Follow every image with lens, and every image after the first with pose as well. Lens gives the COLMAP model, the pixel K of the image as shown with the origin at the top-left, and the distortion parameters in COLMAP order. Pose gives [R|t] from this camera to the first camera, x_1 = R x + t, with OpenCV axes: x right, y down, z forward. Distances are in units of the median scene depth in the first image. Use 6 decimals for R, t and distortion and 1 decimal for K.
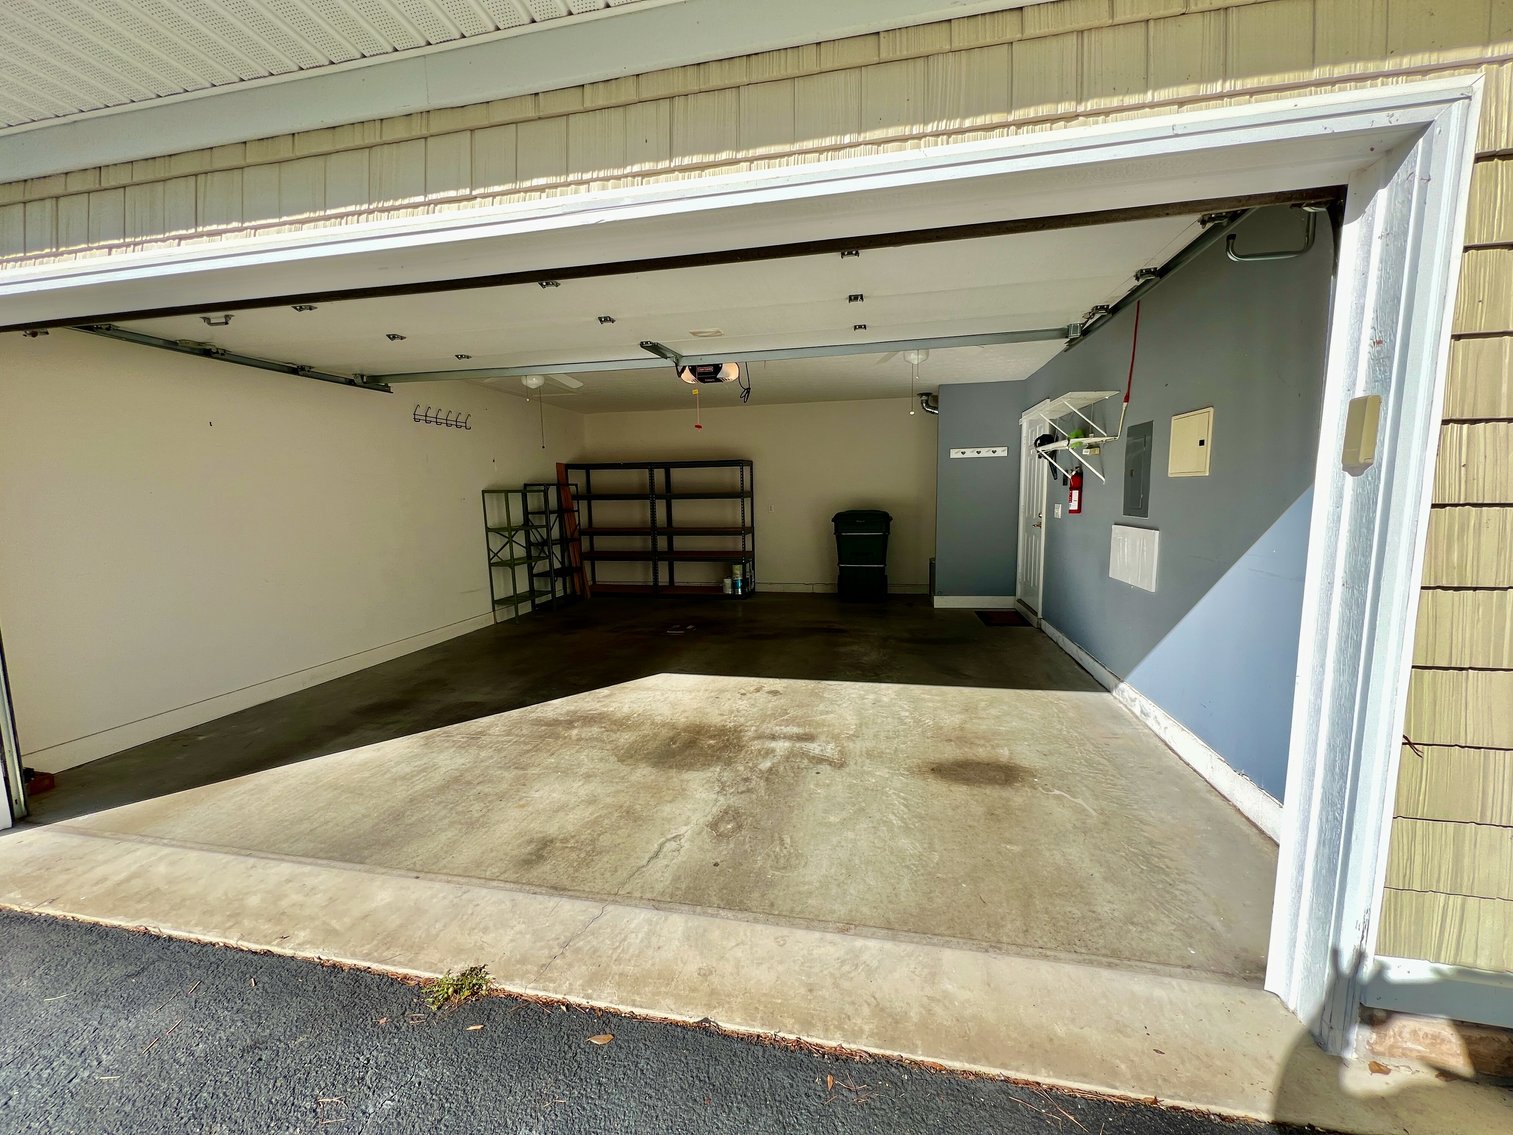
lens RADIAL K [[607.3, 0, 755.4], [0, 607.3, 567.8], [0, 0, 1]] dist [-0.000720, -0.000166]
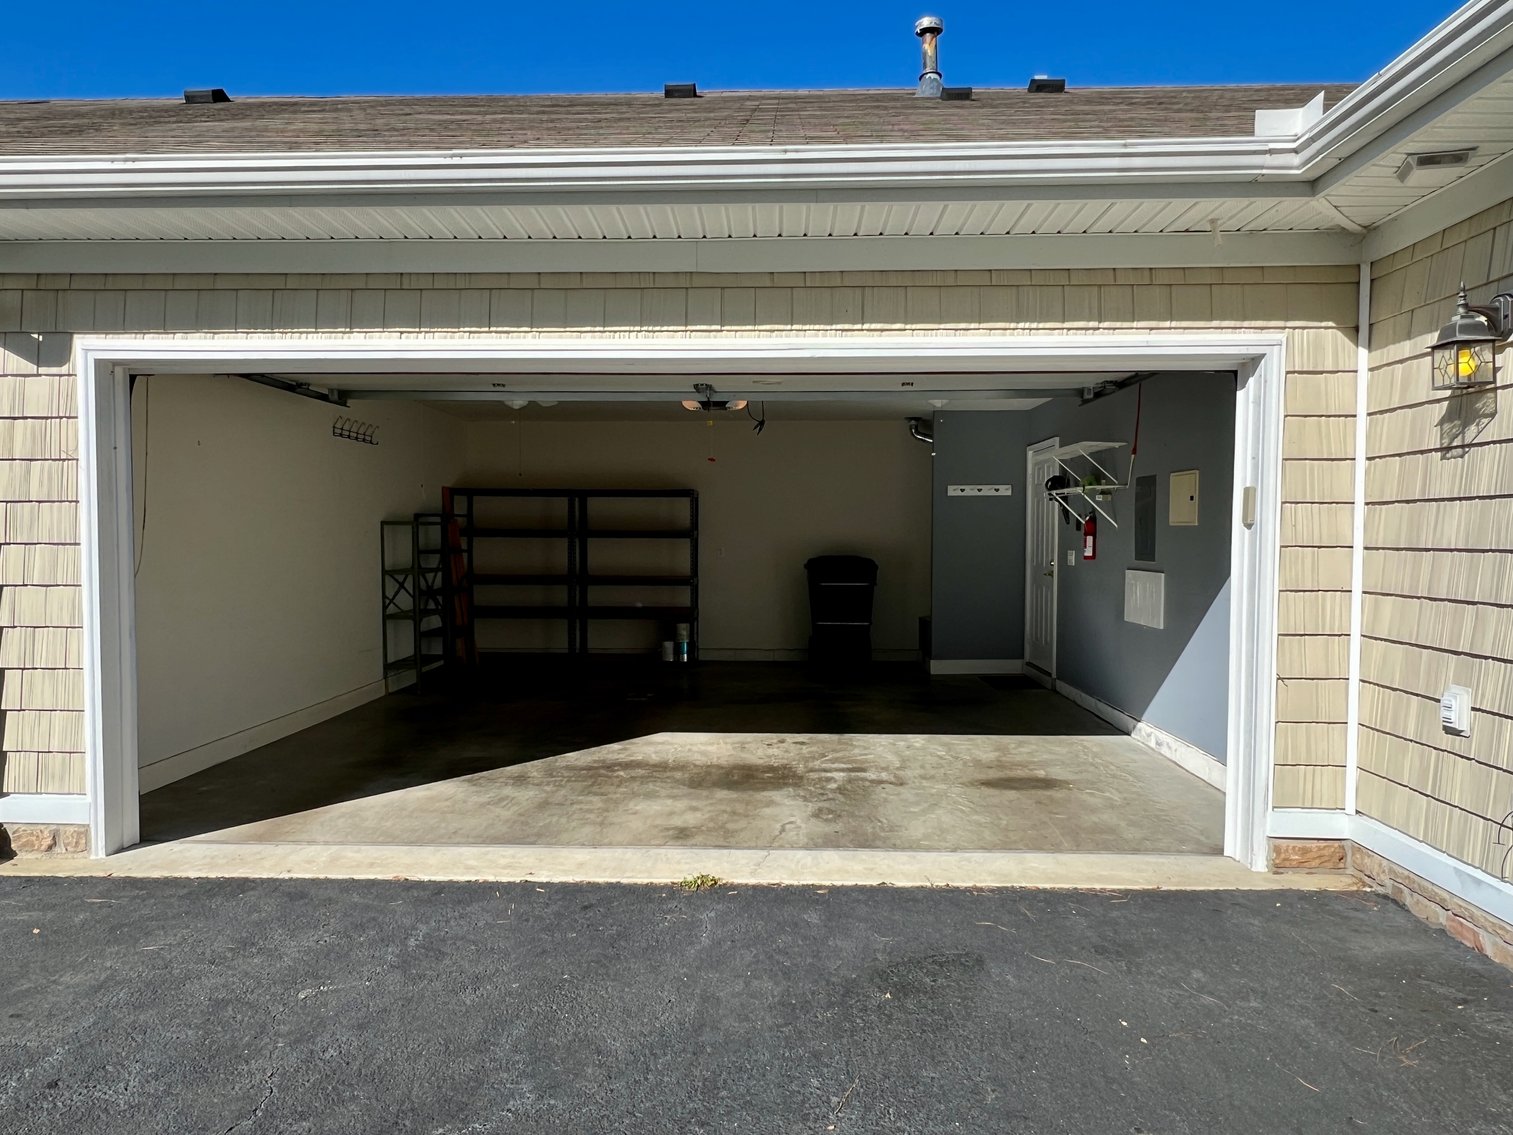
lens RADIAL K [[1007.7, 0, 753.6], [0, 1007.7, 570.4], [0, 0, 1]] dist [0.002529, -0.000693]
pose [[0.984661, 0.014140, 0.173905, -0.365031], [0.000818, 0.996326, -0.085639, 0.083857], [-0.174477, 0.084468, 0.981032, -0.625909]]
